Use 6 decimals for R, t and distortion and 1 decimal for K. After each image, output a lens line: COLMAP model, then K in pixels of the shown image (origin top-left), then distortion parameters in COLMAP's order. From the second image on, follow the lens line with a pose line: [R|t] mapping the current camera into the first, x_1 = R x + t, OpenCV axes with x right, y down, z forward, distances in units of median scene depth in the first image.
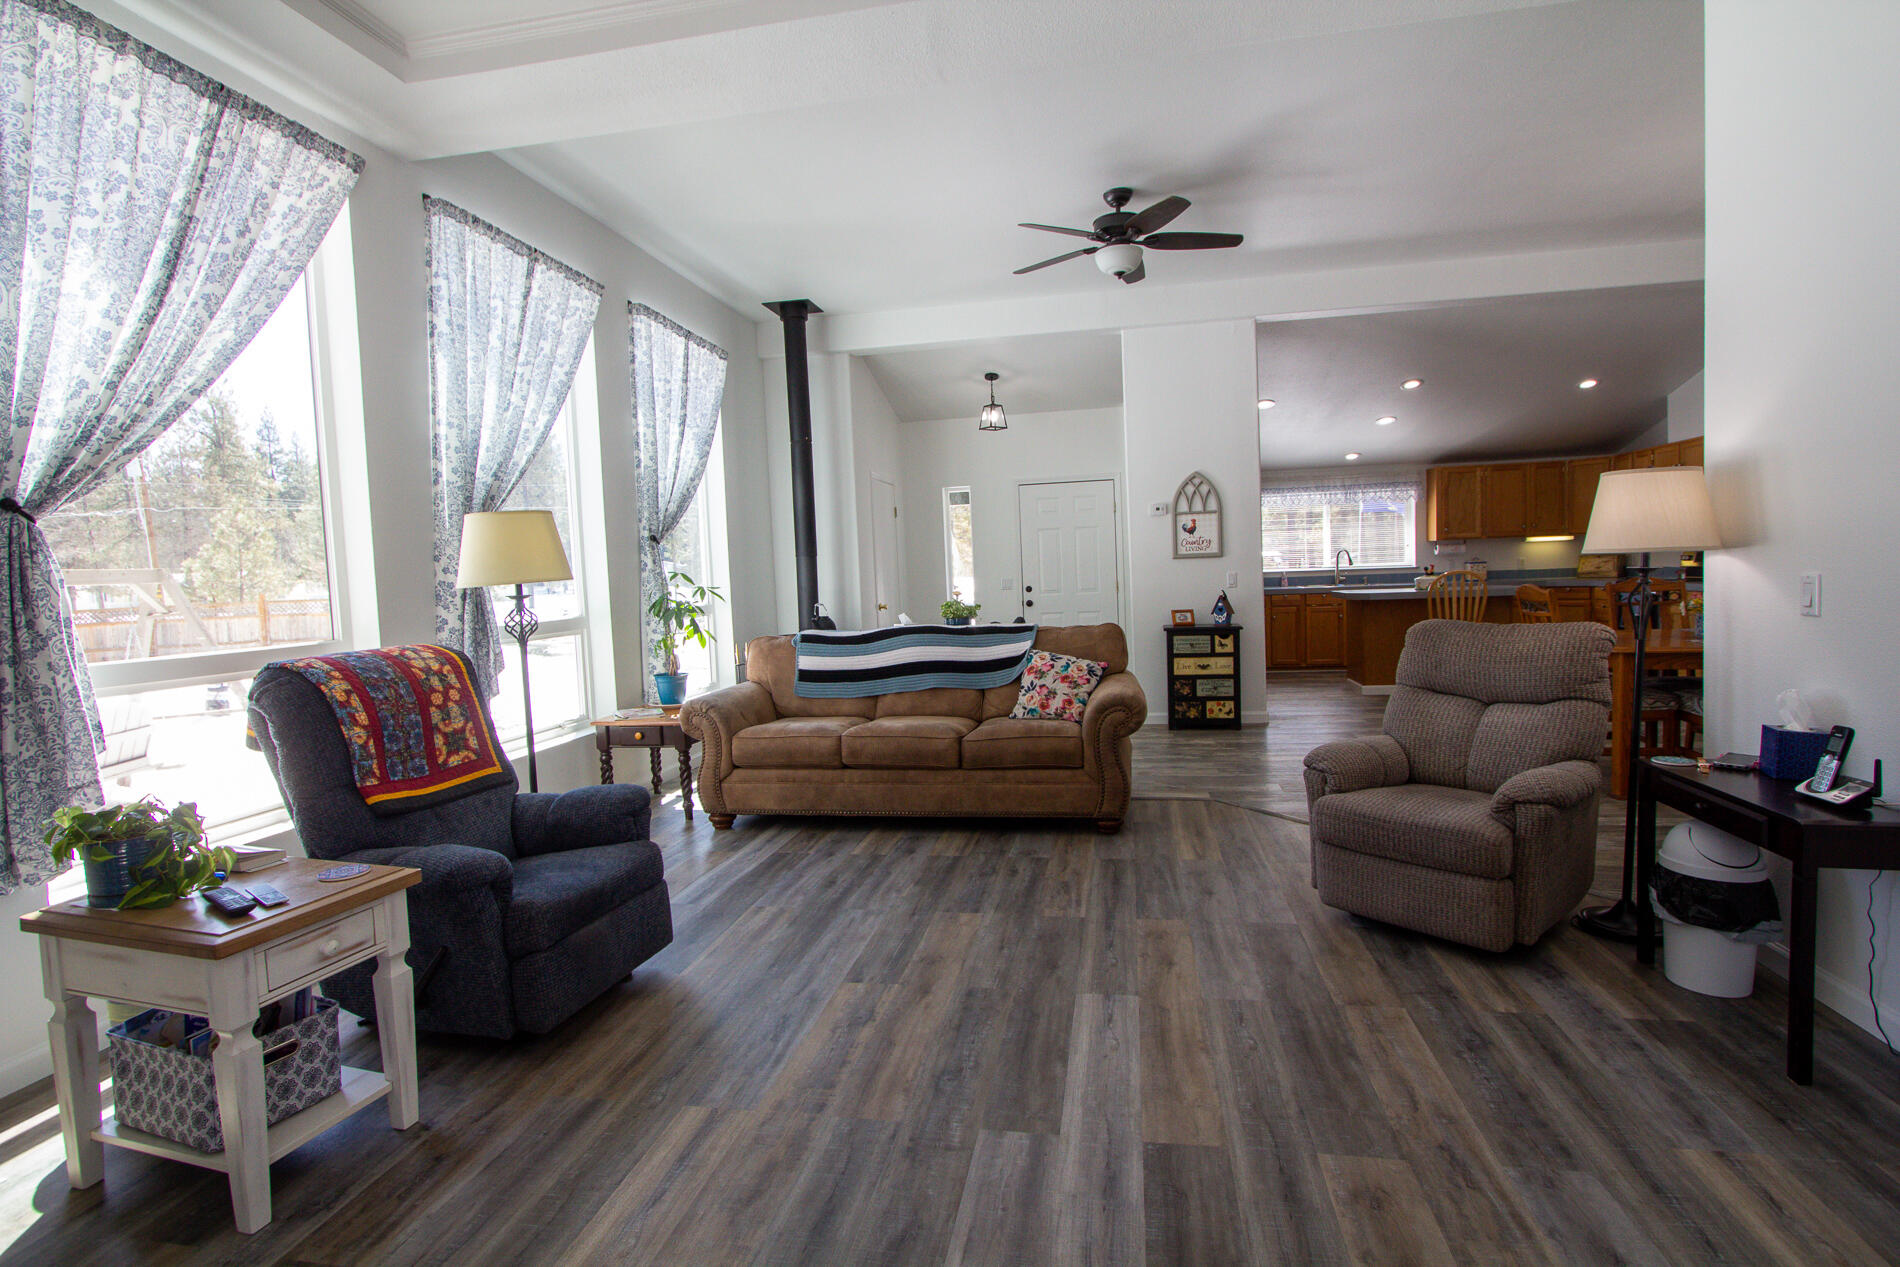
lens RADIAL K [[920.5, 0, 948.4], [0, 920.5, 622.4], [0, 0, 1]] dist [-0.013061, -0.000702]
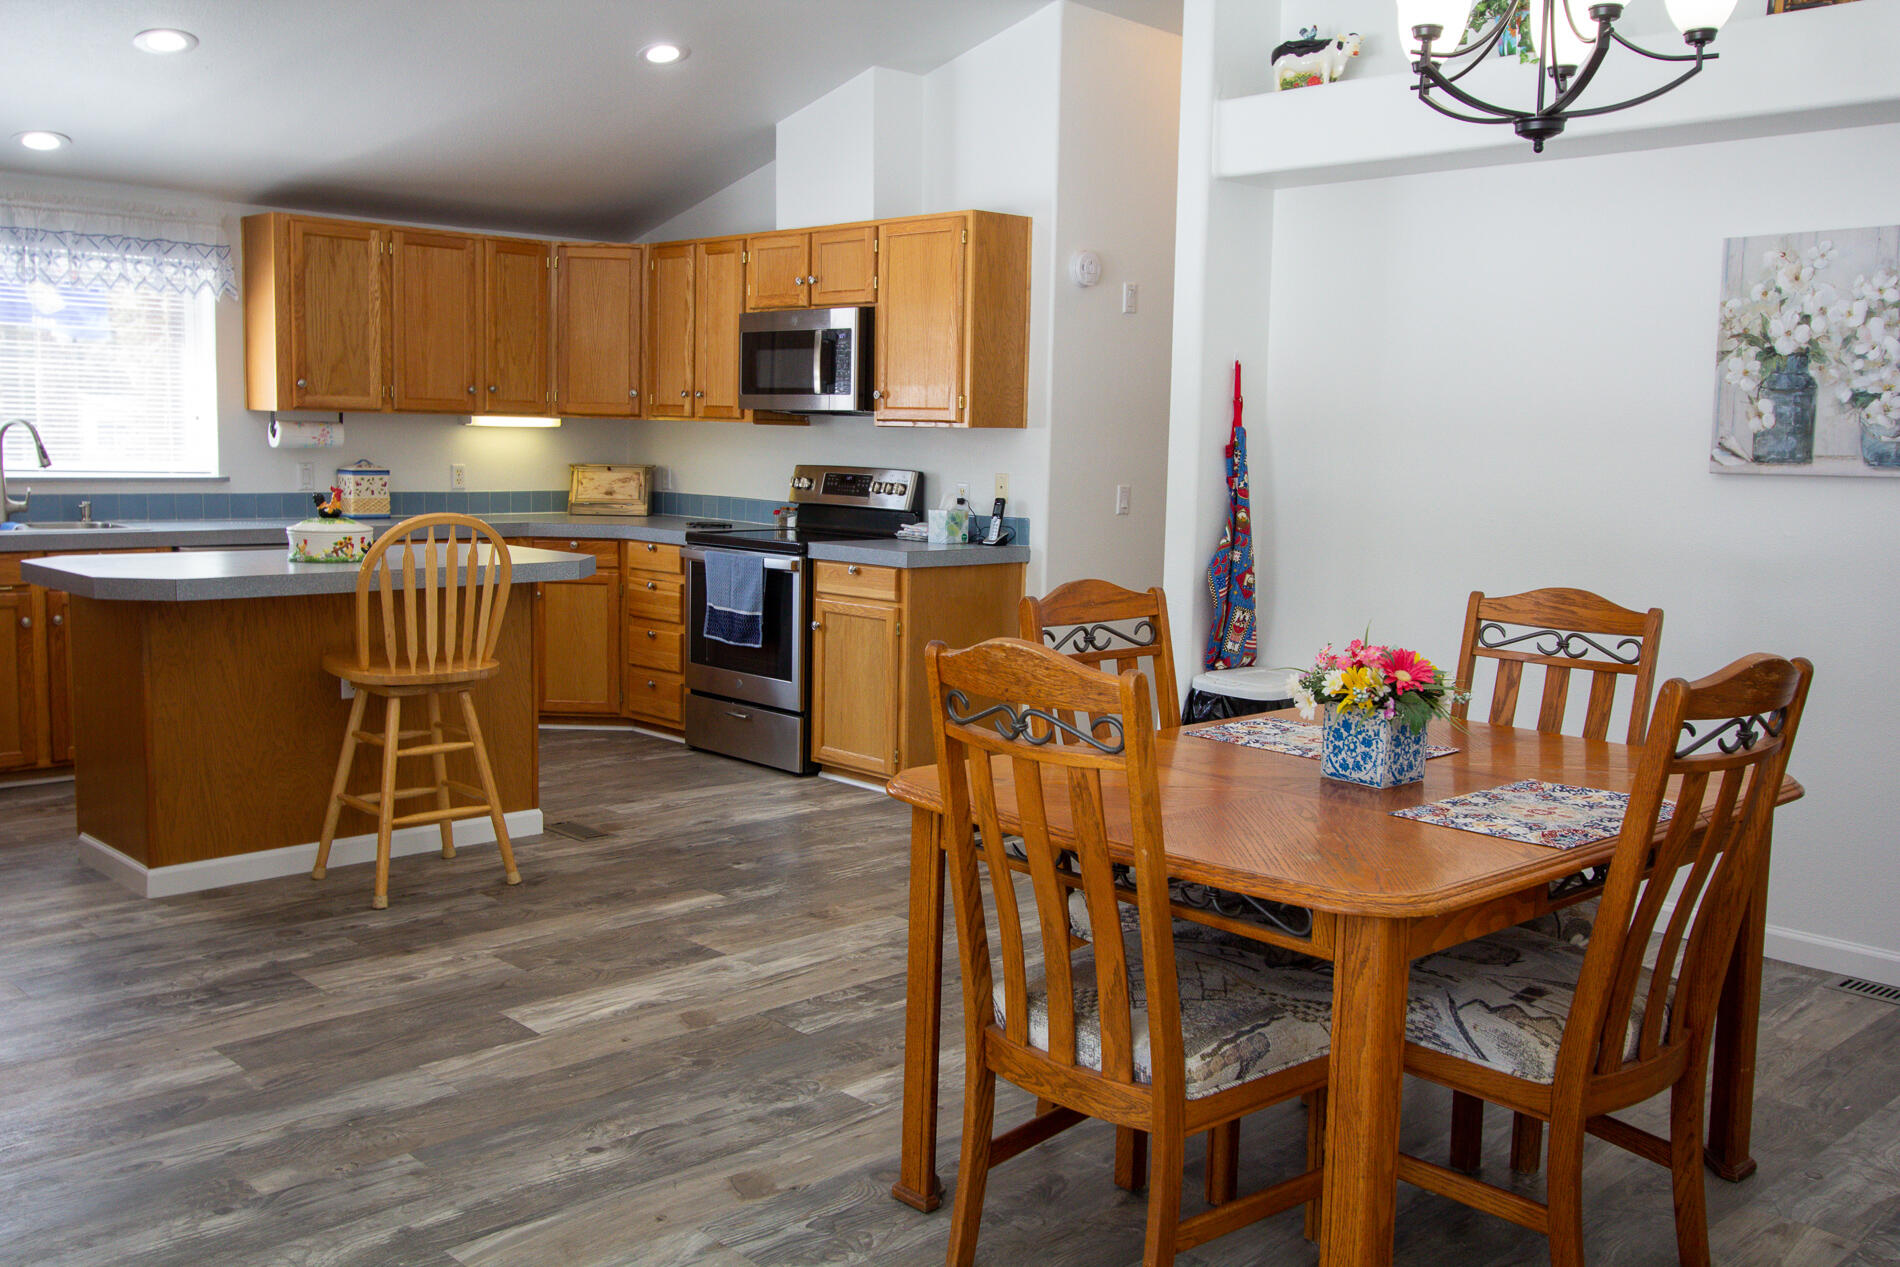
lens RADIAL K [[1720.1, 0, 943.4], [0, 1720.1, 628.4], [0, 0, 1]] dist [-0.003048, 0.035063]
pose [[0.578170, -0.043793, 0.814741, 0.161634], [0.002783, 0.998659, 0.051704, -0.051972], [-0.815912, -0.027626, 0.577516, 0.535638]]
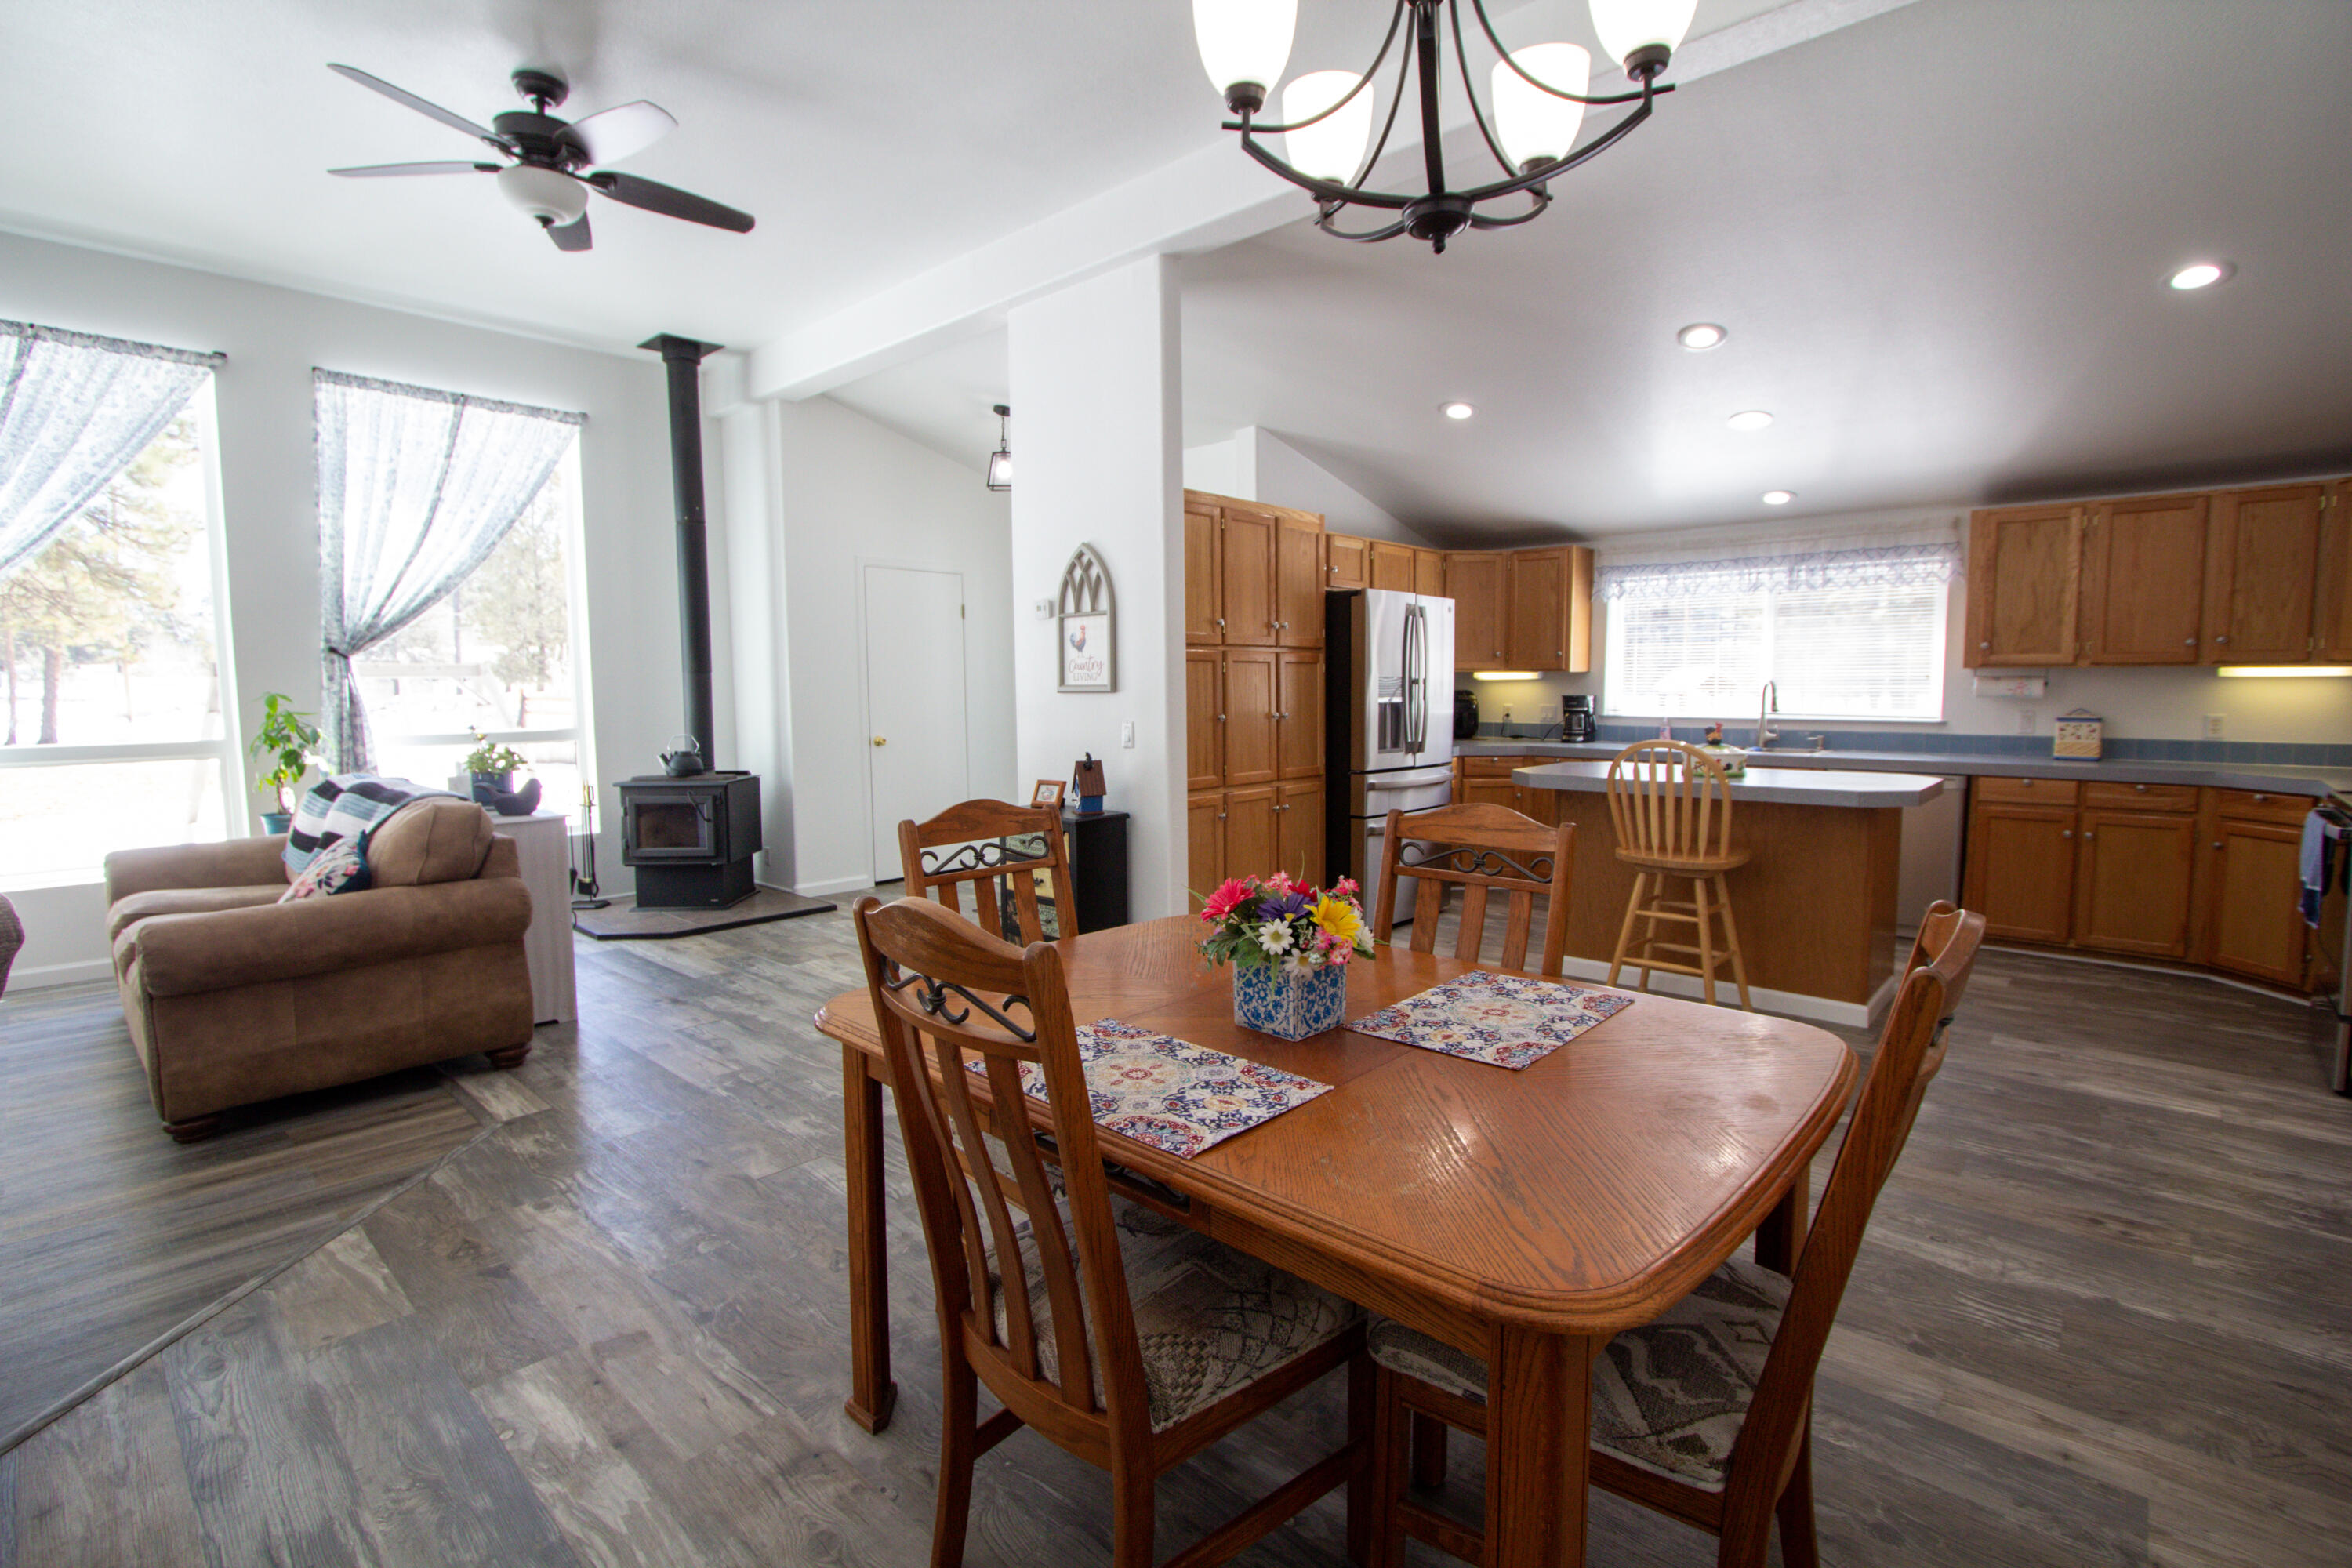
lens RADIAL K [[1076.5, 0, 1173.8], [0, 1076.5, 773.0], [0, 0, 1]] dist [-0.019100, 0.003609]
pose [[0.849847, 0.076375, -0.521466, 0.698954], [-0.056195, 0.996935, 0.054431, -0.062379], [0.524025, -0.016954, 0.851534, 0.467859]]
